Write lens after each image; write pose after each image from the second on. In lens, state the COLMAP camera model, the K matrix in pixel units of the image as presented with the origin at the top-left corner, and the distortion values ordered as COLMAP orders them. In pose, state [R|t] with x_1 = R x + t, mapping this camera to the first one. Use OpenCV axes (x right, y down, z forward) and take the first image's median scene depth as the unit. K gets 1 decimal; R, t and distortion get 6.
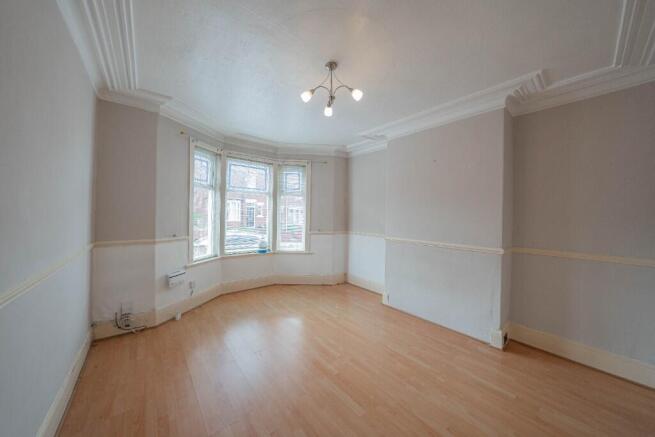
lens RADIAL K [[223.4, 0, 327.5], [0, 223.4, 215.8], [0, 0, 1]] dist [-0.018919, -0.000016]
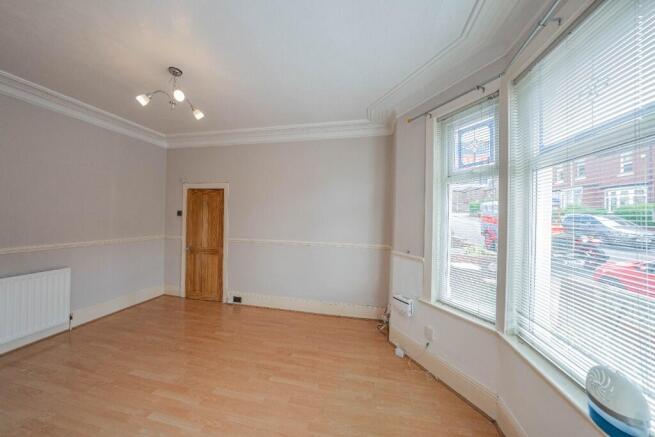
lens RADIAL K [[223.4, 0, 327.5], [0, 223.4, 215.8], [0, 0, 1]] dist [-0.018919, -0.000016]
pose [[-0.782589, -0.038133, -0.621370, 0.042062], [-0.036927, 0.999208, -0.014813, -0.016010], [0.621443, 0.011353, -0.783377, 1.282736]]
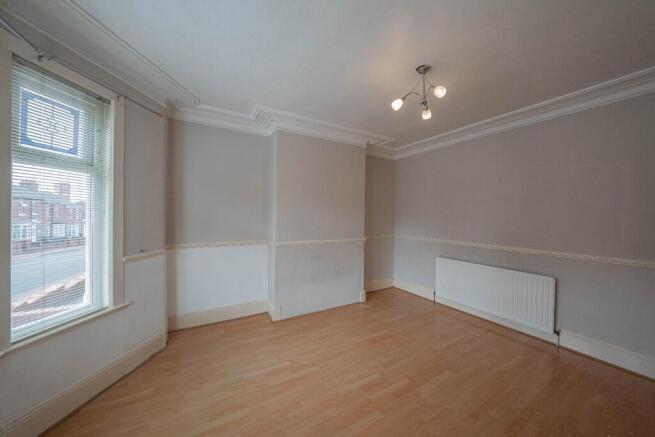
lens RADIAL K [[223.4, 0, 327.5], [0, 223.4, 215.8], [0, 0, 1]] dist [-0.018919, -0.000016]
pose [[0.164874, -0.017887, 0.986152, -0.589079], [-0.005255, 0.999805, 0.019013, -0.026897], [-0.986301, -0.008317, 0.164748, 0.719649]]
